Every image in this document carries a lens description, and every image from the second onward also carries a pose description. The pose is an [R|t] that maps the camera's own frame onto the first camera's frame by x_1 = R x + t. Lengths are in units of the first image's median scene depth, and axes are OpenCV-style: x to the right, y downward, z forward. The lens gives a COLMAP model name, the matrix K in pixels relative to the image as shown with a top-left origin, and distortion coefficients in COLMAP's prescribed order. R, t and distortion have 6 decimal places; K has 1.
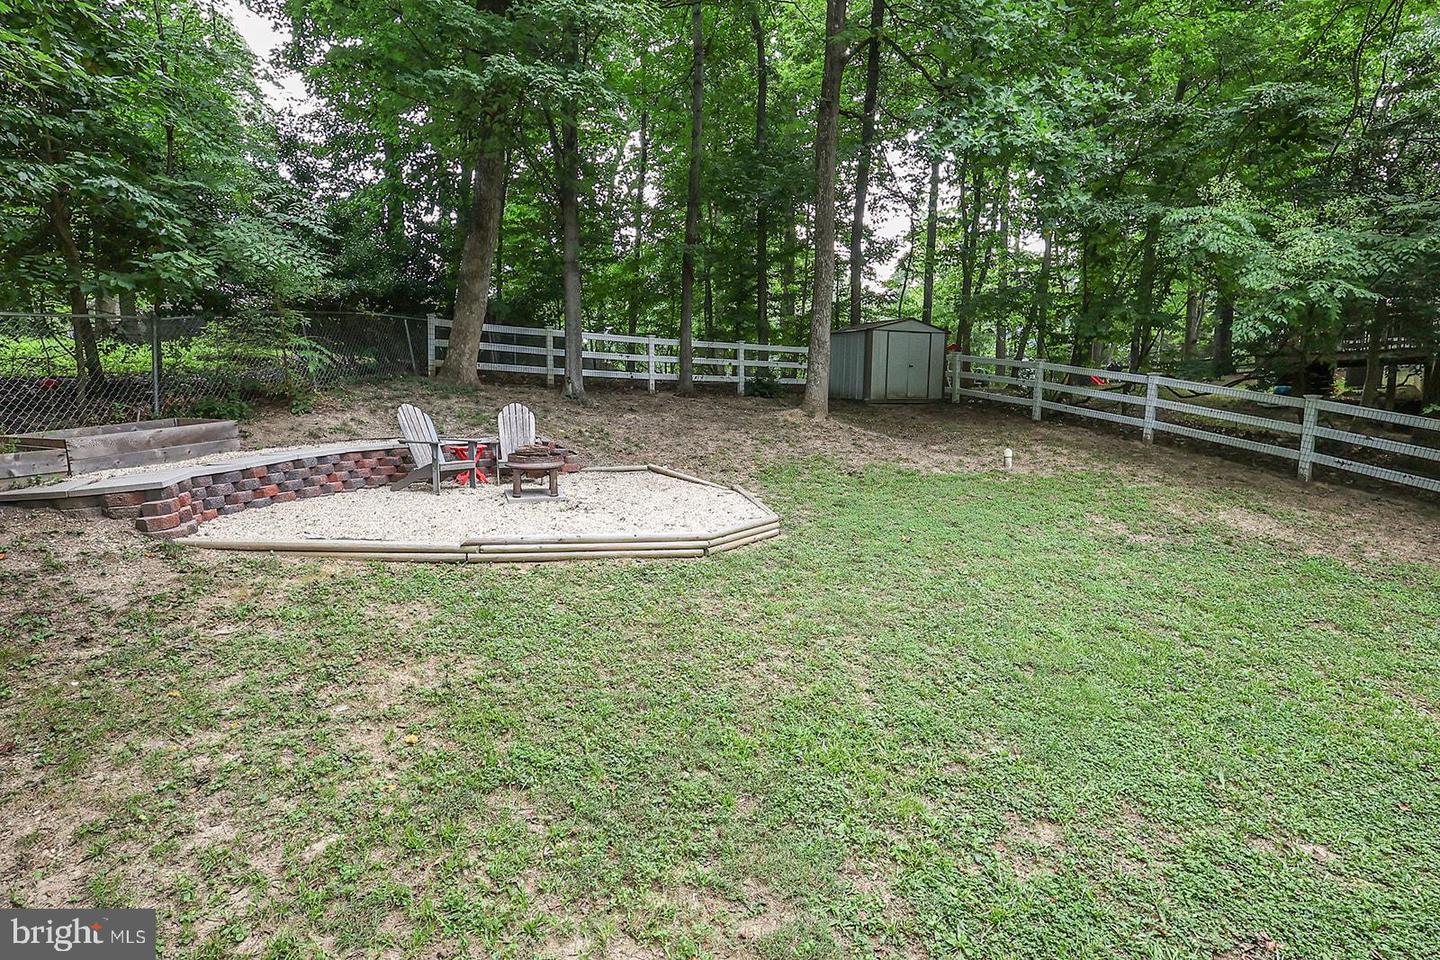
lens RADIAL K [[670.9, 0, 734.5], [0, 670.9, 482.1], [0, 0, 1]] dist [-0.004391, 0.001941]
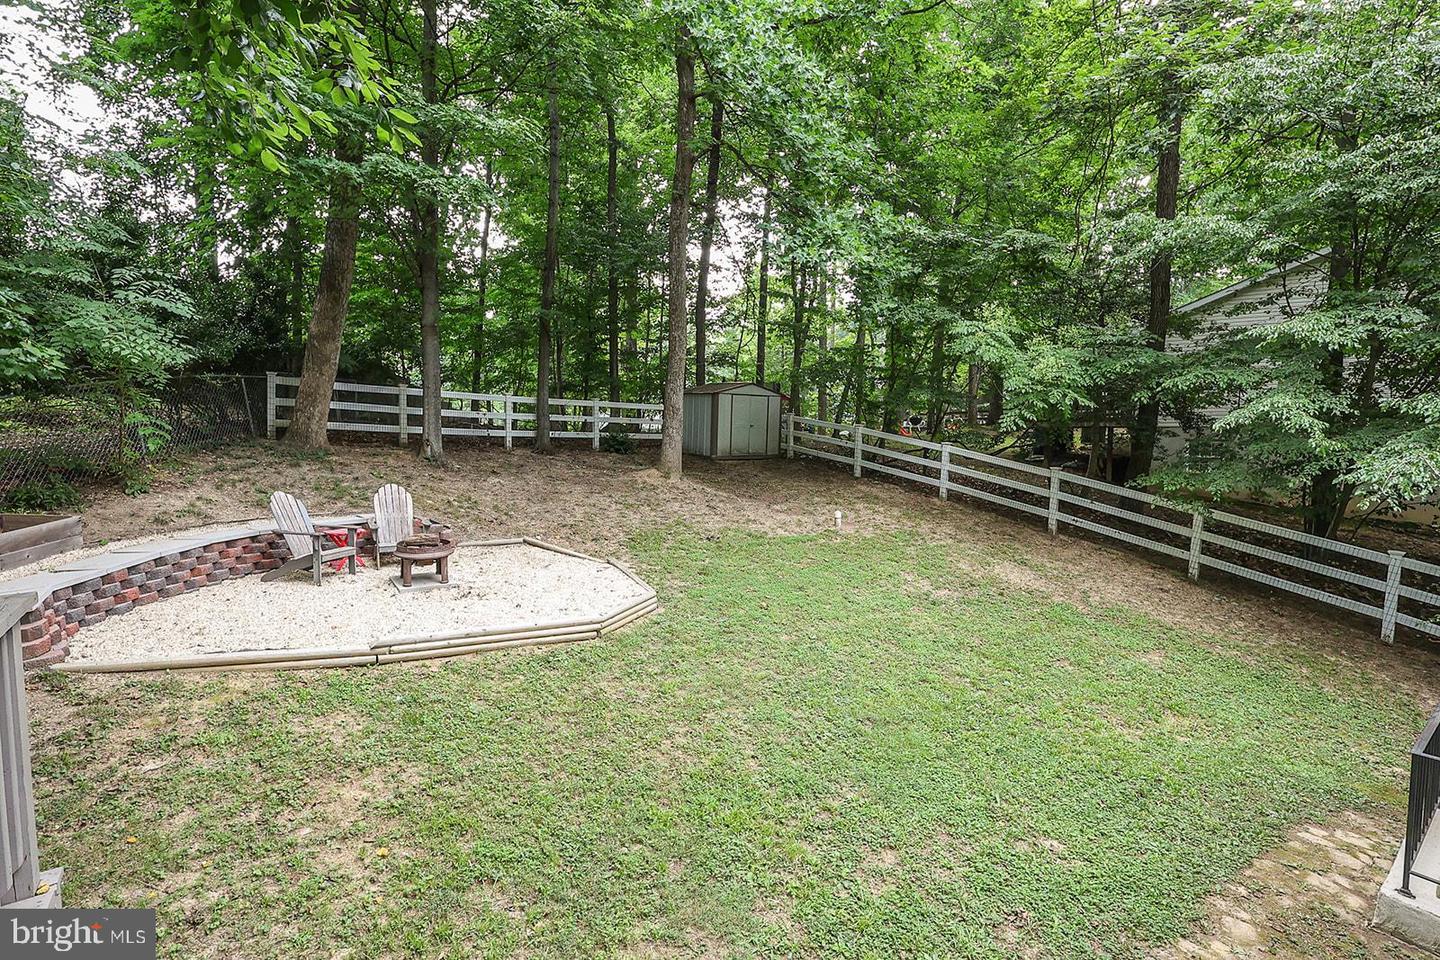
lens RADIAL K [[670.9, 0, 735.0], [0, 670.9, 472.8], [0, 0, 1]] dist [-0.004391, 0.001941]
pose [[0.968123, -0.001782, 0.250467, -0.095655], [0.012089, 0.999142, -0.039618, -0.111323], [-0.250182, 0.041383, 0.967314, -0.150680]]
